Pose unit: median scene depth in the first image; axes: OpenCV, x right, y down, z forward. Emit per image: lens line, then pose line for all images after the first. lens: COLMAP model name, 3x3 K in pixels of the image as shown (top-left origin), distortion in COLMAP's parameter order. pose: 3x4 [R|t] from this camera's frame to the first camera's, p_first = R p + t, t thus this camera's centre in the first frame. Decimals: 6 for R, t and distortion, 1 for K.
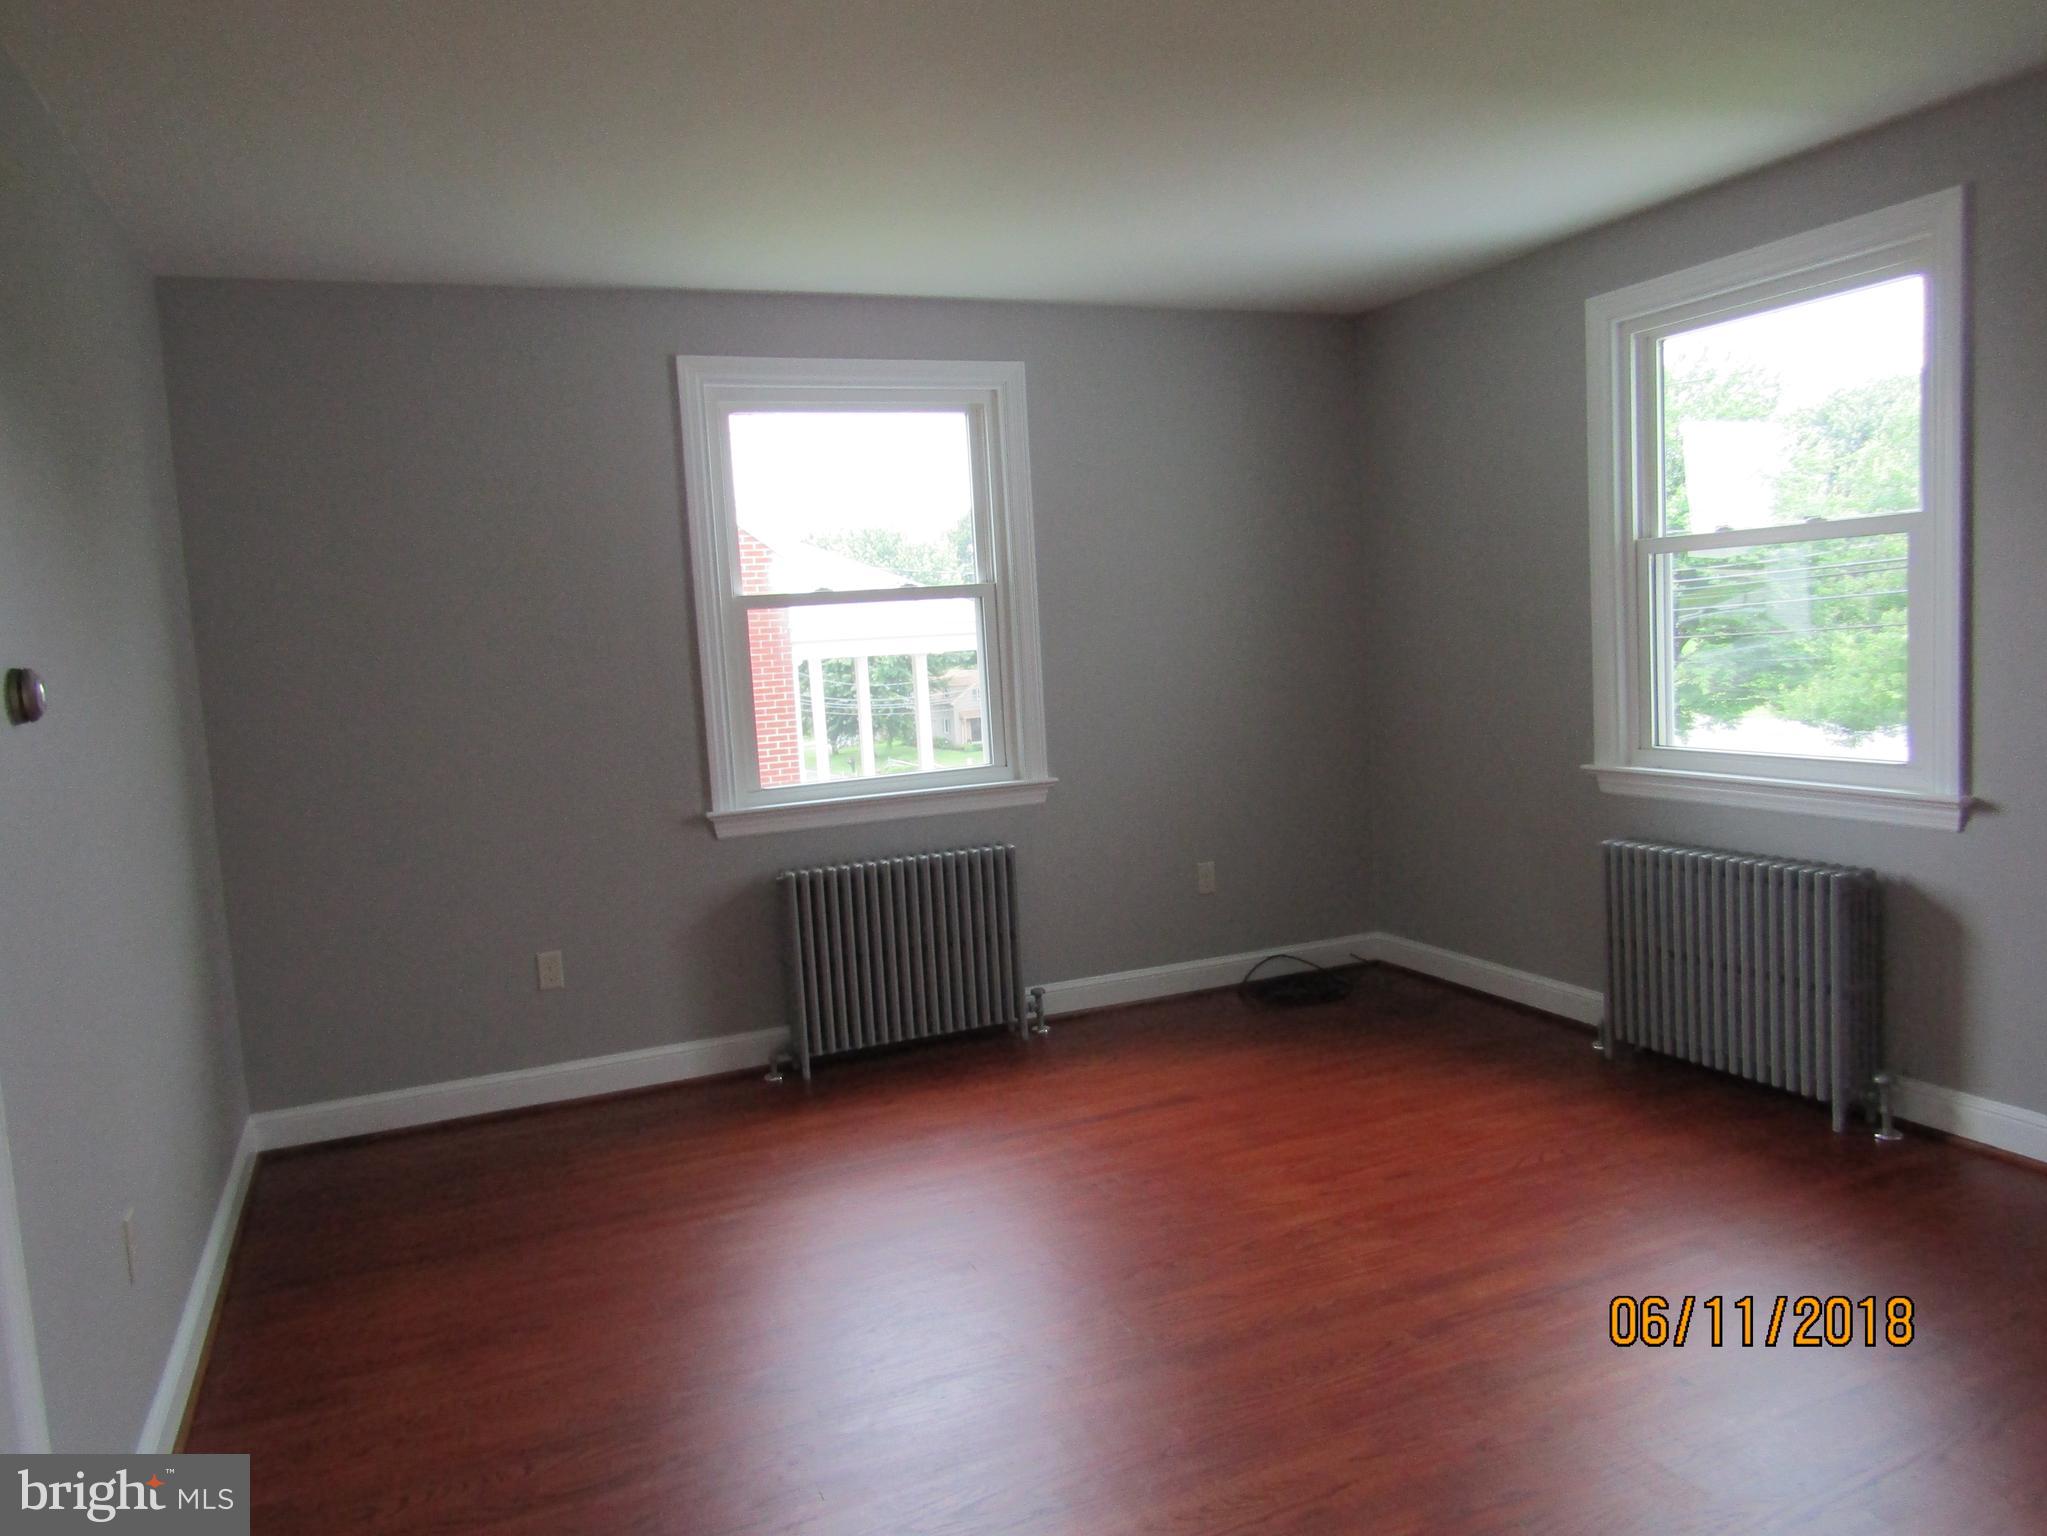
lens RADIAL K [[1451.6, 0, 1030.1], [0, 1451.6, 763.4], [0, 0, 1]] dist [-0.007765, -0.001051]
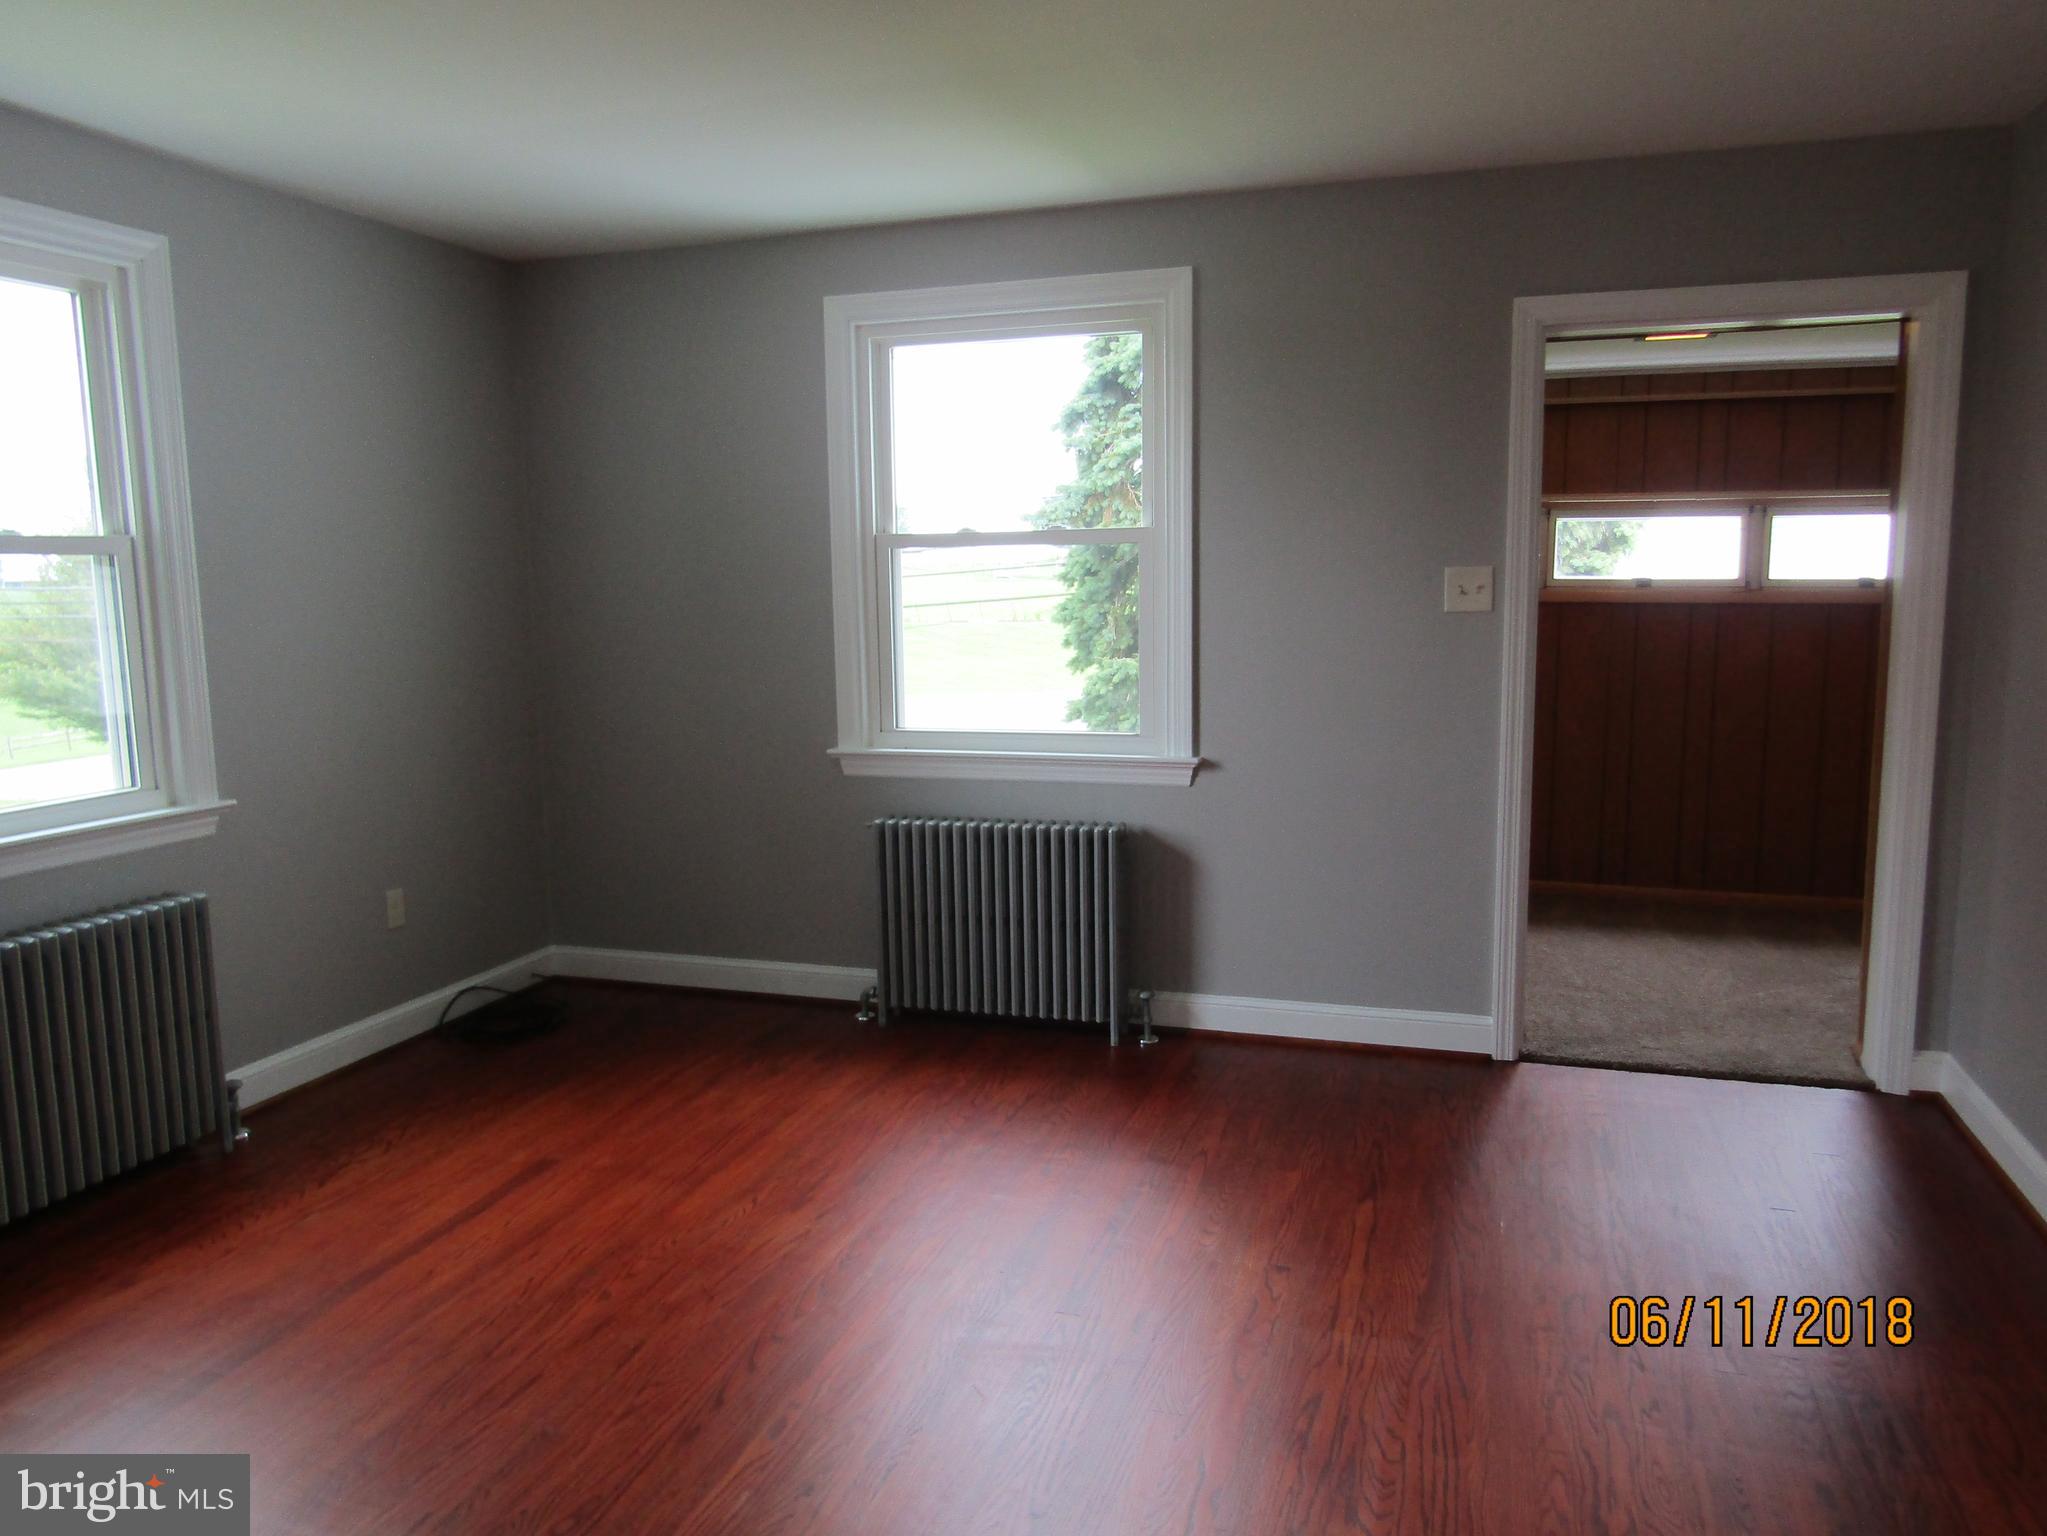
lens RADIAL K [[1458.5, 0, 1023.5], [0, 1458.5, 768.0], [0, 0, 1]] dist [-0.072359, 0.097888]
pose [[0.661451, -0.053135, 0.748104, -0.307180], [0.049280, 0.998411, 0.027342, -0.007724], [-0.748368, 0.018781, 0.663018, 0.217364]]
